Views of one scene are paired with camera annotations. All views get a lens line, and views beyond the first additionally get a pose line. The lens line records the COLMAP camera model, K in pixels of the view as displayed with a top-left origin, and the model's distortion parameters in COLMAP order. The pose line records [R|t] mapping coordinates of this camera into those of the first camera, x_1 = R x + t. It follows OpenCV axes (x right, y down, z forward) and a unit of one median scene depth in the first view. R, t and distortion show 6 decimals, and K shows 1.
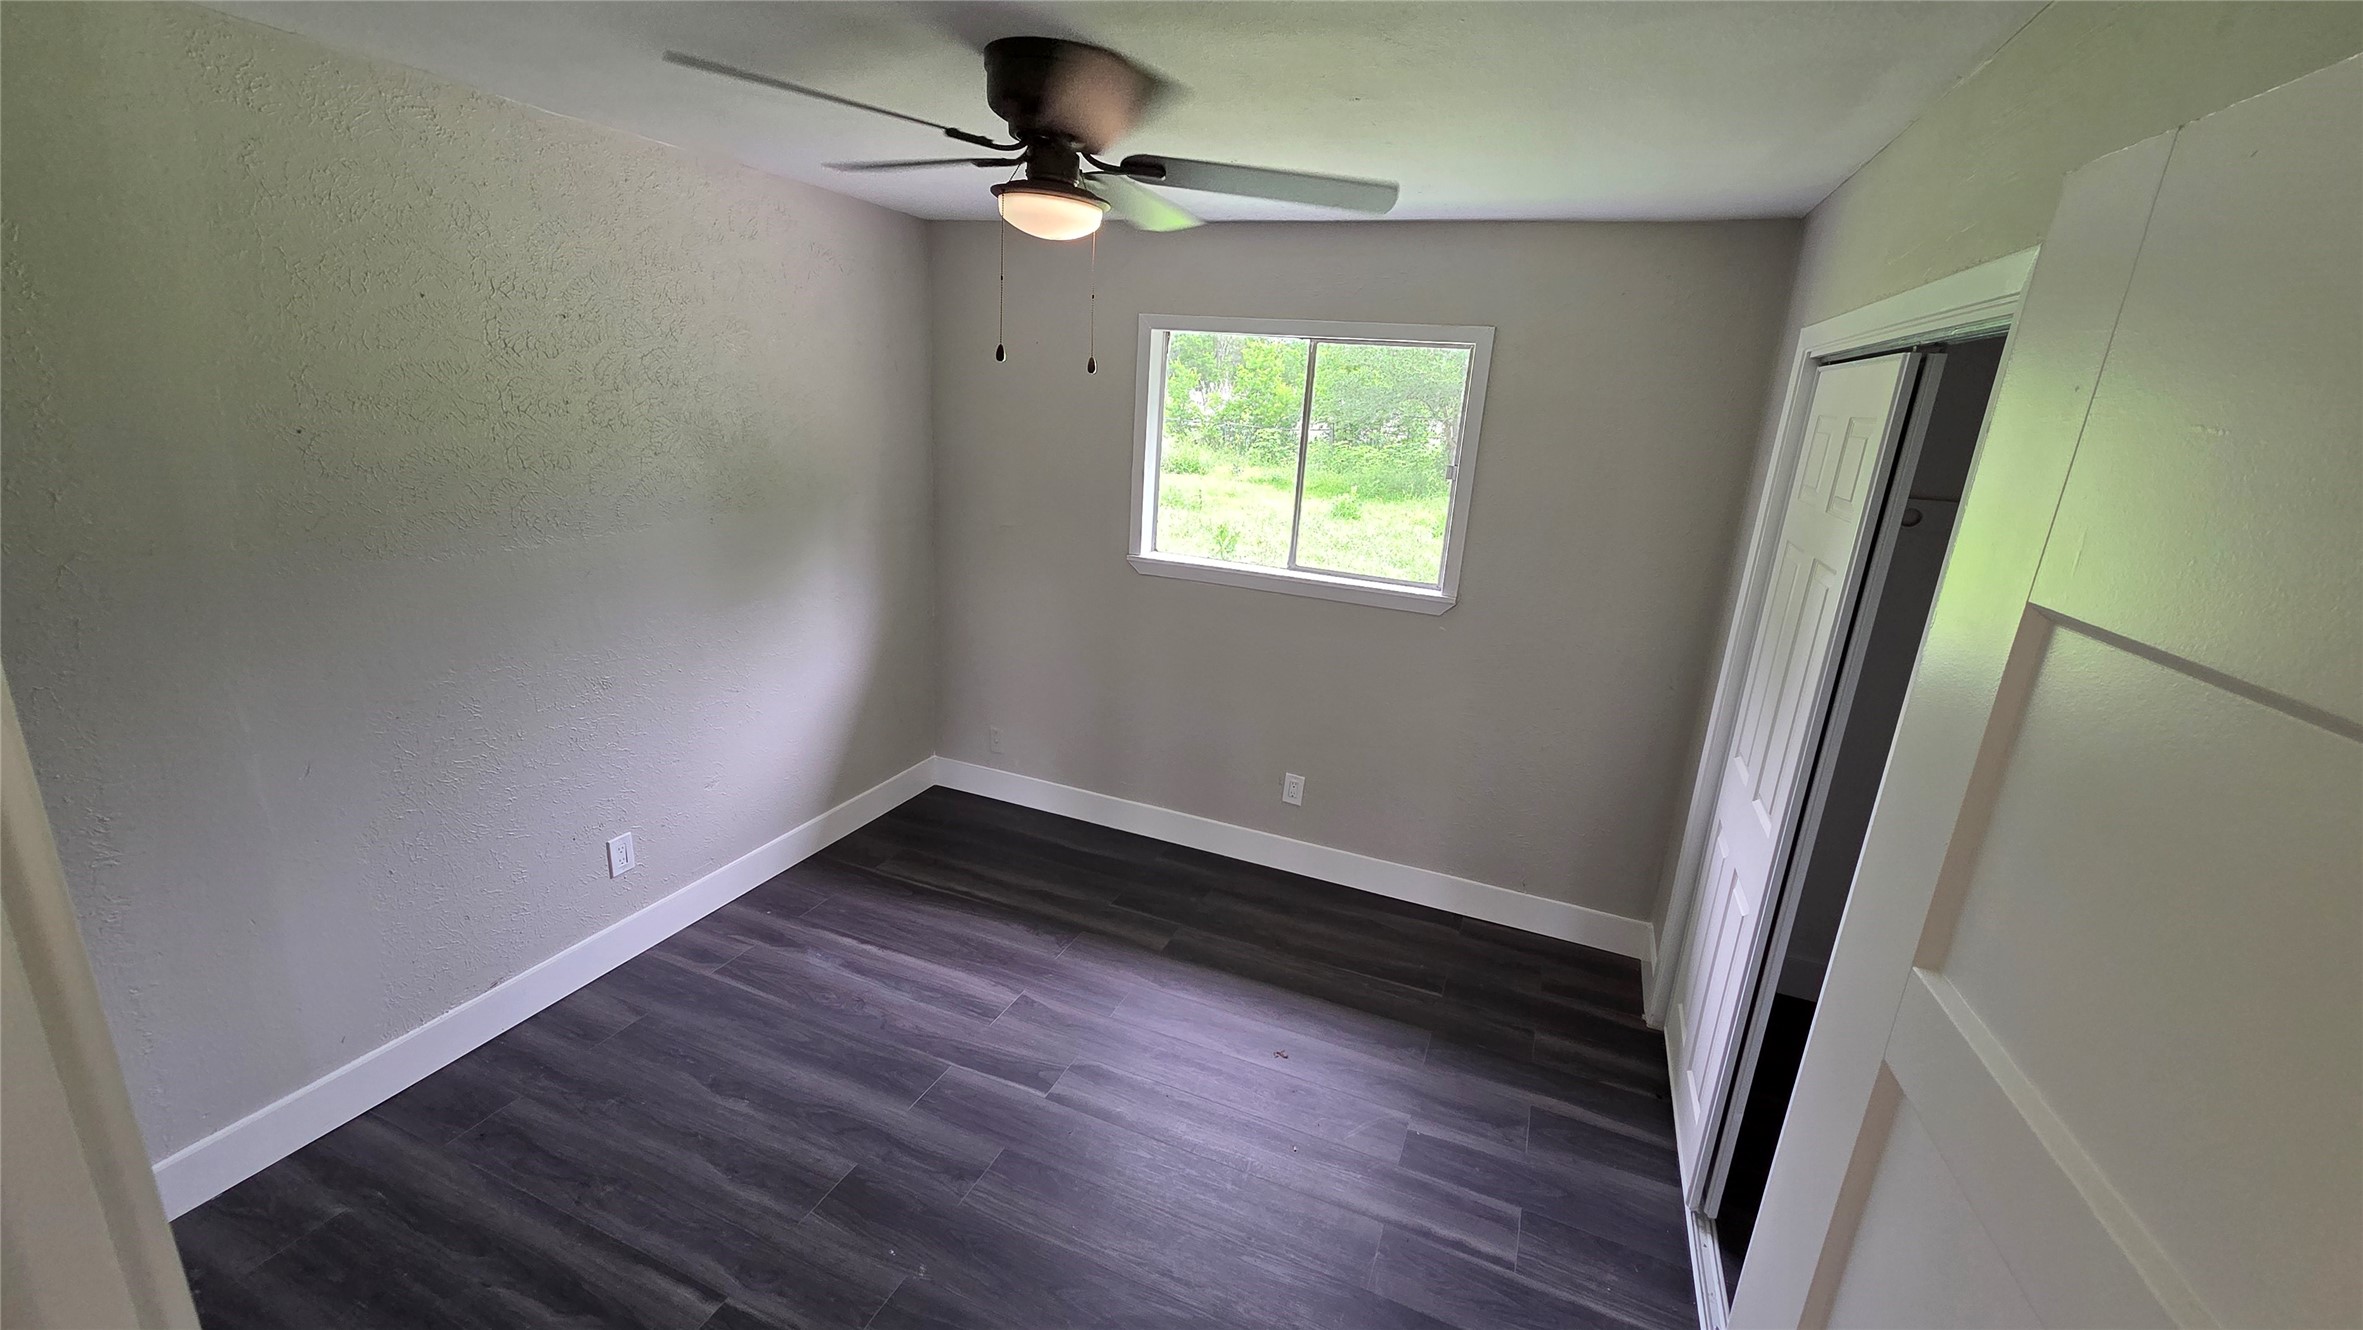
lens RADIAL K [[963.1, 0, 1179.9], [0, 963.1, 666.4], [0, 0, 1]] dist [0.004095, 0.000031]
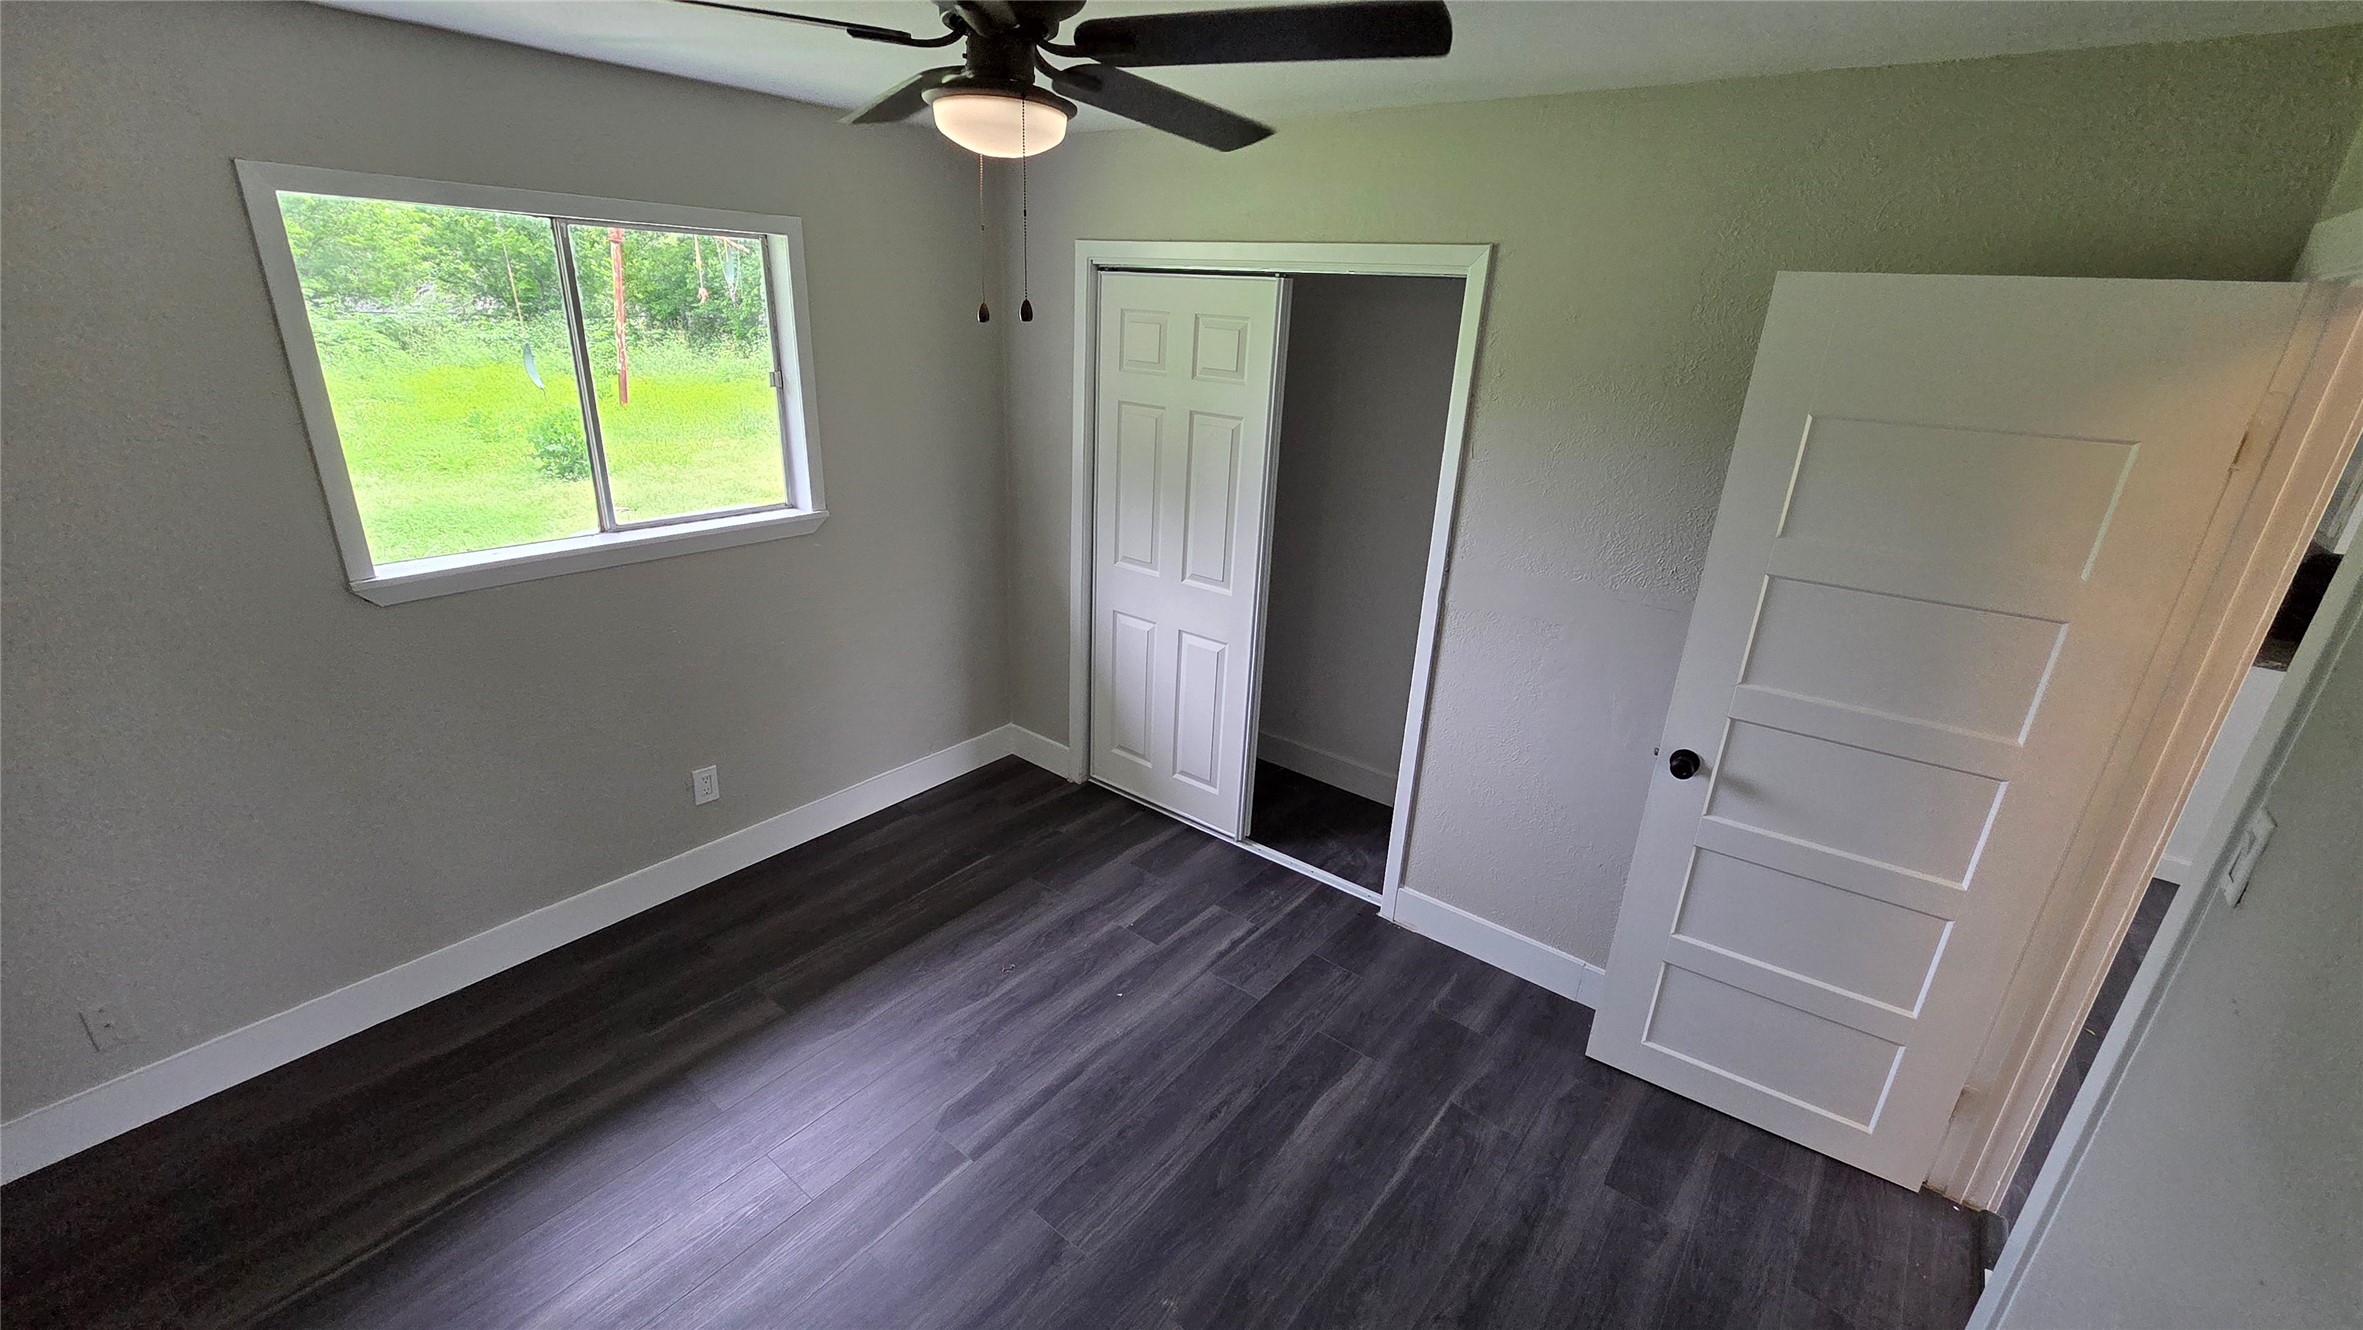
lens RADIAL K [[968.7, 0, 1187.0], [0, 968.7, 661.1], [0, 0, 1]] dist [0.001282, 0.000042]
pose [[0.269063, -0.383665, 0.883406, -0.640647], [0.243686, 0.914505, 0.322951, -0.190772], [-0.931784, 0.128379, 0.339553, 0.427969]]
